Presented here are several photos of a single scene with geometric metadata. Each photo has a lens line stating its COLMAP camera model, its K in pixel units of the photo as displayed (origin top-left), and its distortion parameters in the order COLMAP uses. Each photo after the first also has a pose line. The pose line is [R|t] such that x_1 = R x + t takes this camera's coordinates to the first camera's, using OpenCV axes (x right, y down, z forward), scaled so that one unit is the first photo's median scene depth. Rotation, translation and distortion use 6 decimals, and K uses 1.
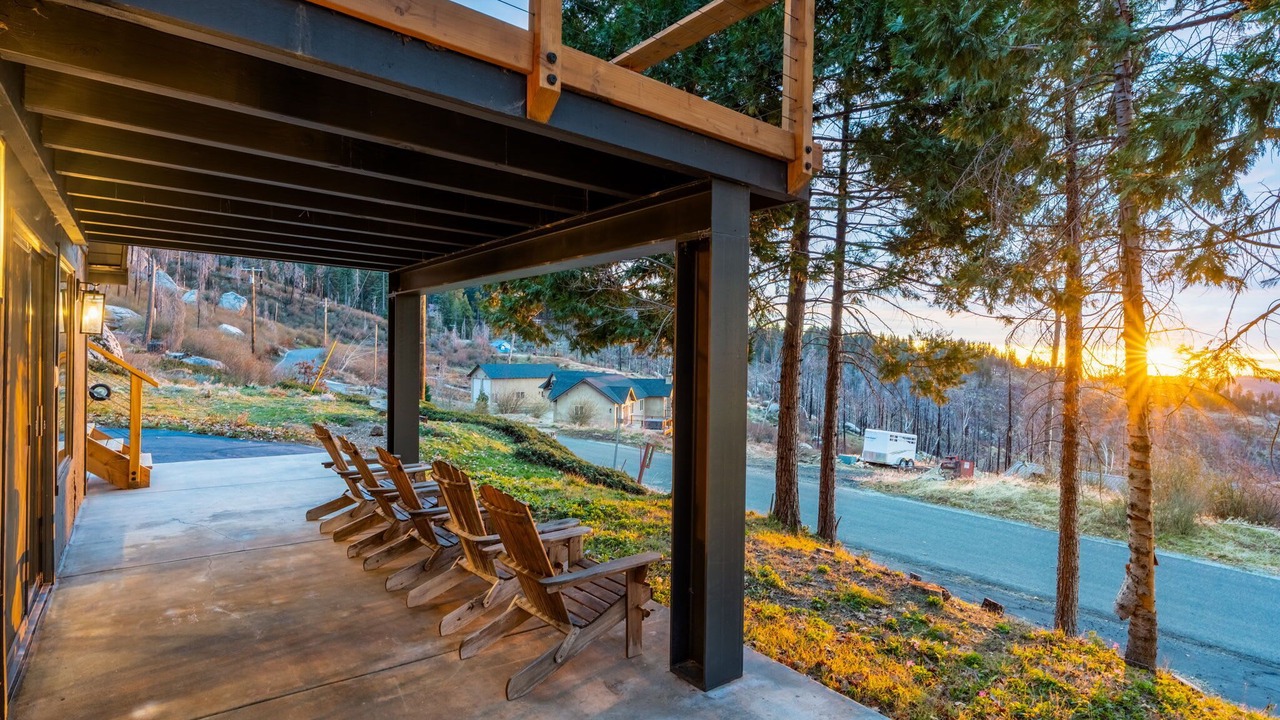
lens RADIAL K [[641.1, 0, 641.2], [0, 641.1, 356.2], [0, 0, 1]] dist [-0.002460, 0.000993]
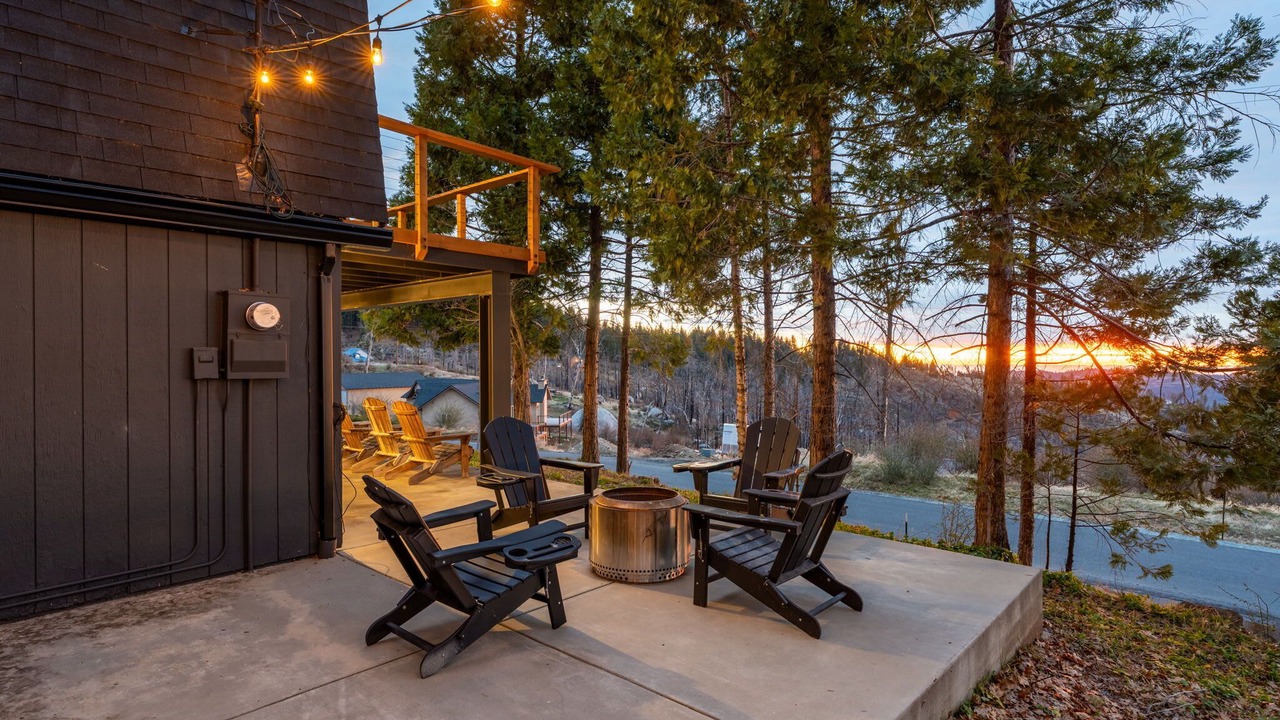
lens RADIAL K [[690.9, 0, 641.9], [0, 690.9, 357.3], [0, 0, 1]] dist [-0.002810, 0.000995]
pose [[0.983731, -0.020426, 0.178482, 0.027121], [0.021525, 0.999759, -0.004223, 0.010561], [-0.178353, 0.007996, 0.983934, -0.233830]]
